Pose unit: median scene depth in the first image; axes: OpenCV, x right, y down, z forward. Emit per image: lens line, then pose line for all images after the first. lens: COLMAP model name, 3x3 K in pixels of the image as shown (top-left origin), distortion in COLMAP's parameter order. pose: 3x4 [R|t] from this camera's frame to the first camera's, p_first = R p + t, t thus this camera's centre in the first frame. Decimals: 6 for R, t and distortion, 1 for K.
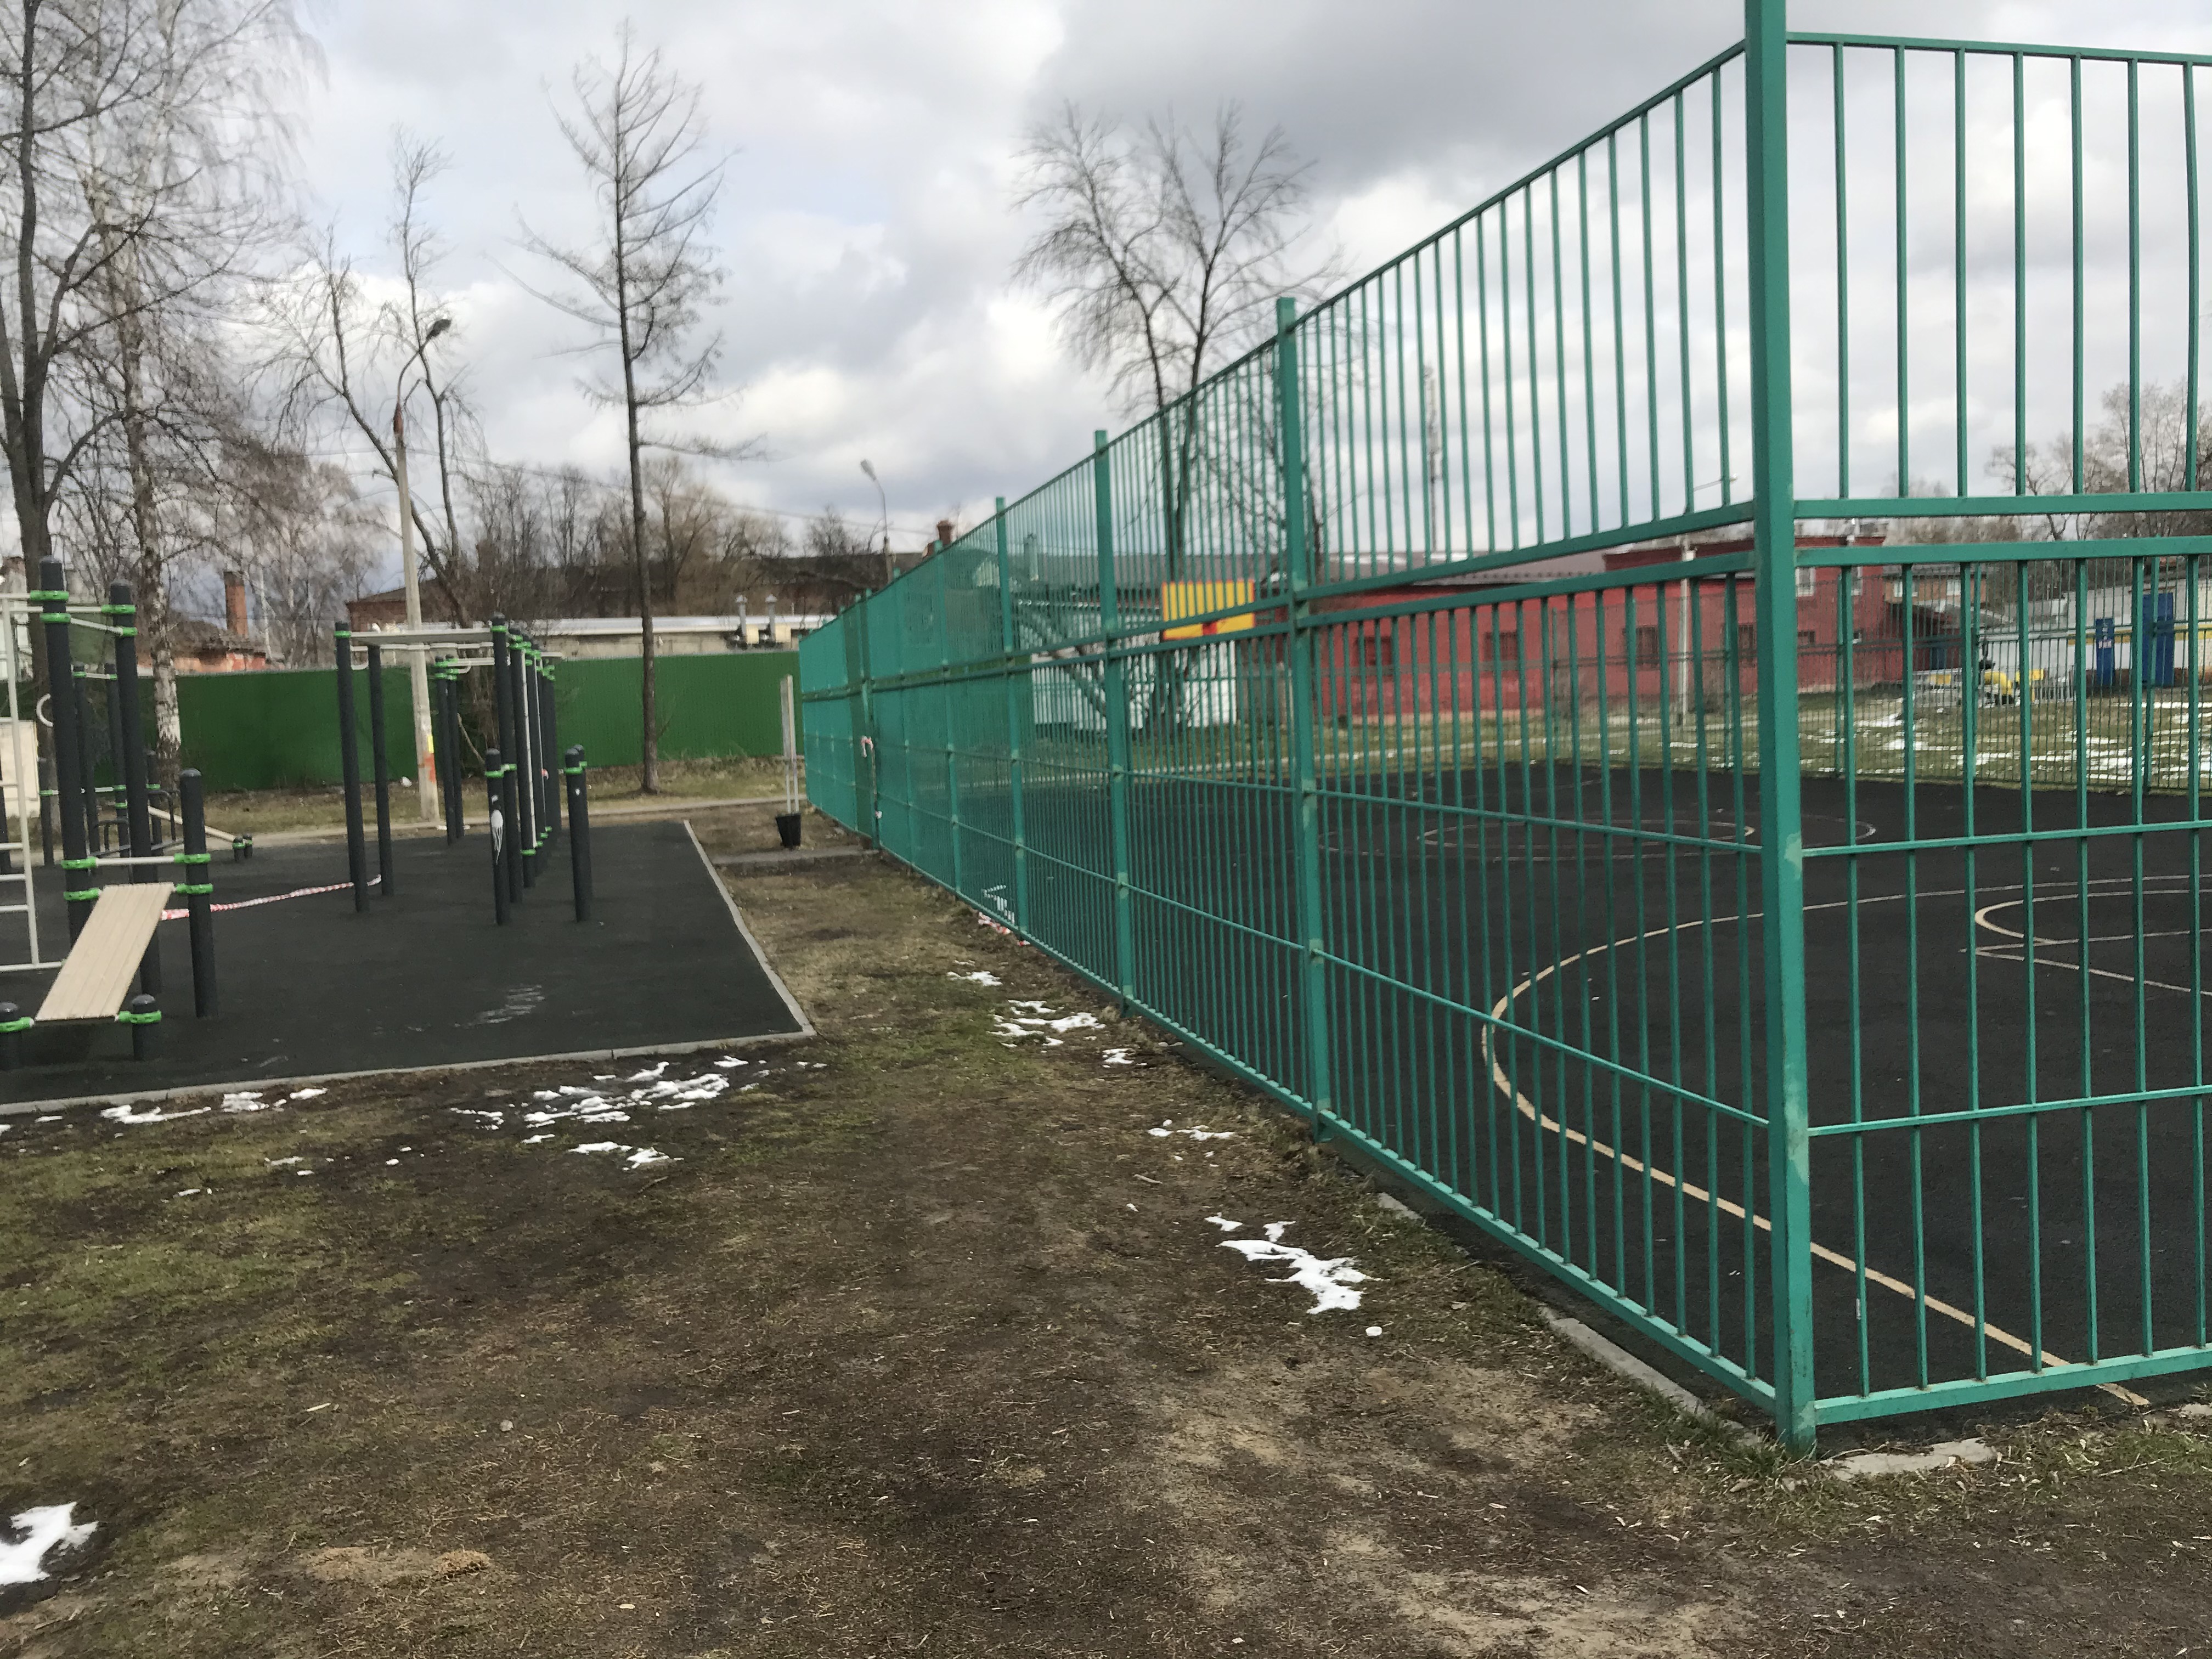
lens RADIAL K [[1816.0, 0, 1106.0], [0, 1816.0, 829.5], [0, 0, 1]] dist [0.004168, 0.003448]
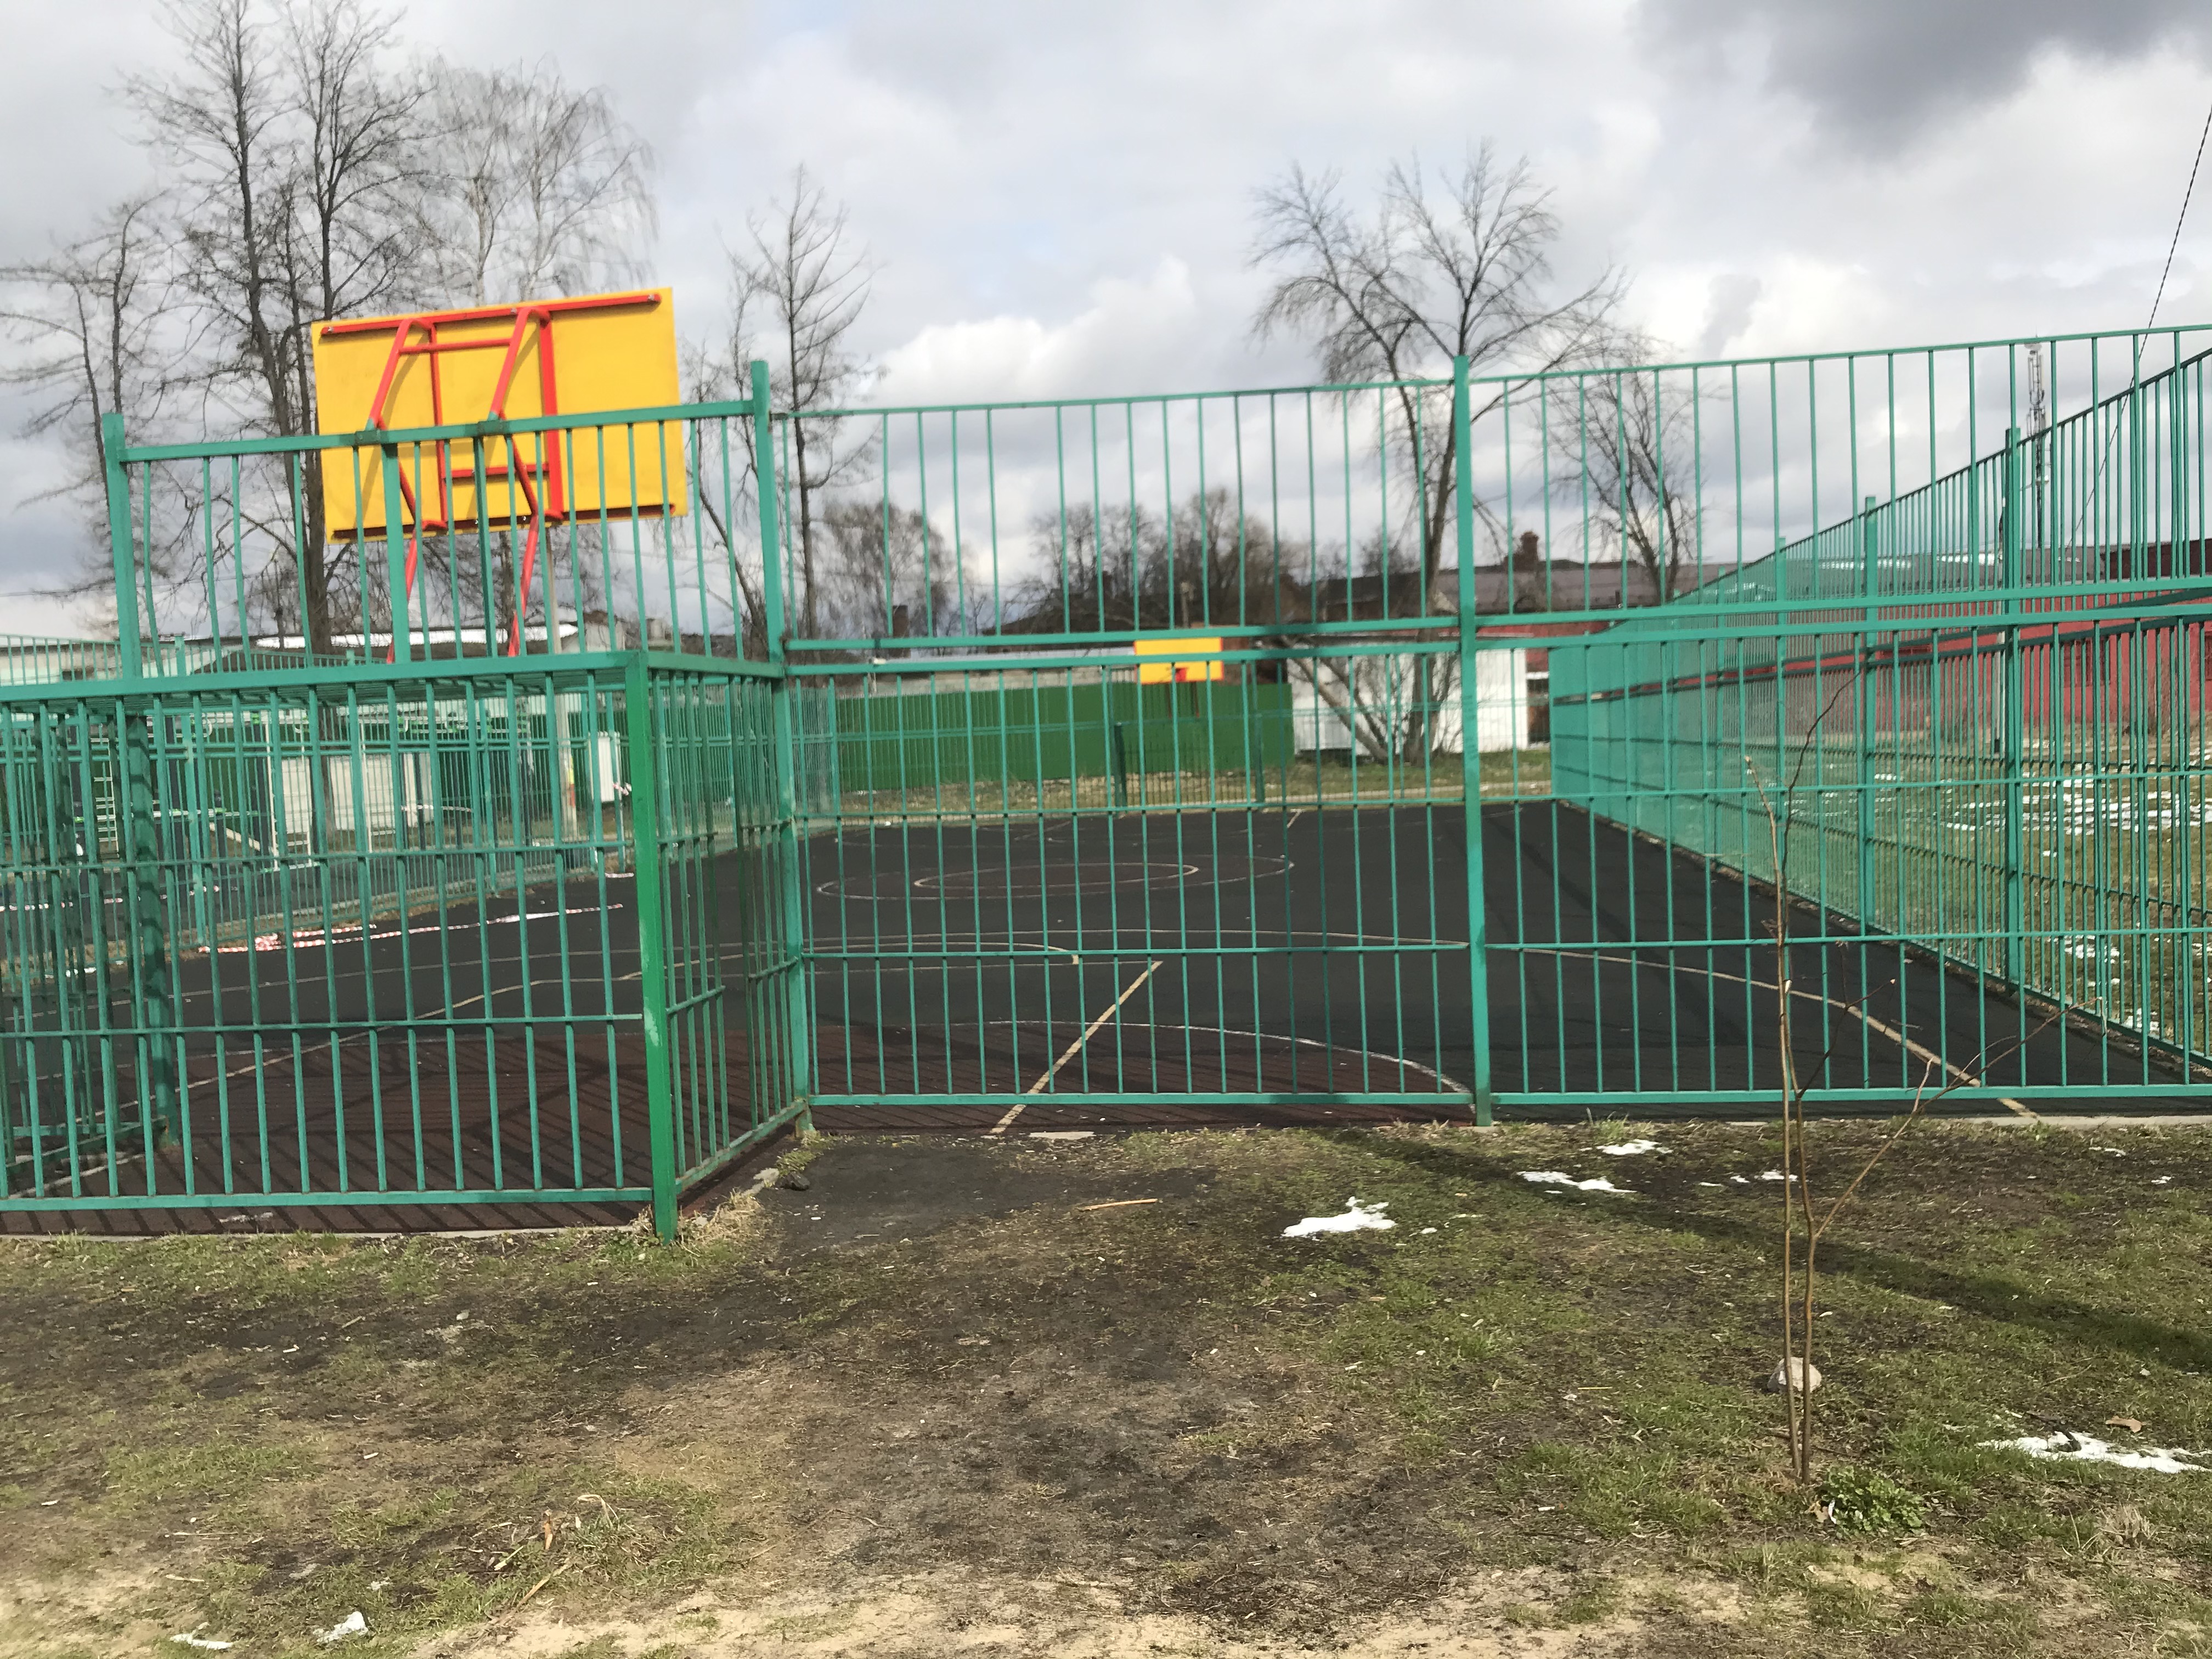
lens RADIAL K [[1833.9, 0, 1113.0], [0, 1833.9, 824.5], [0, 0, 1]] dist [0.011109, 0.004865]
pose [[0.927199, 0.014151, -0.374301, 0.290438], [-0.017918, 0.999818, -0.006586, -0.007073], [0.374140, 0.012813, 0.927284, -0.026637]]
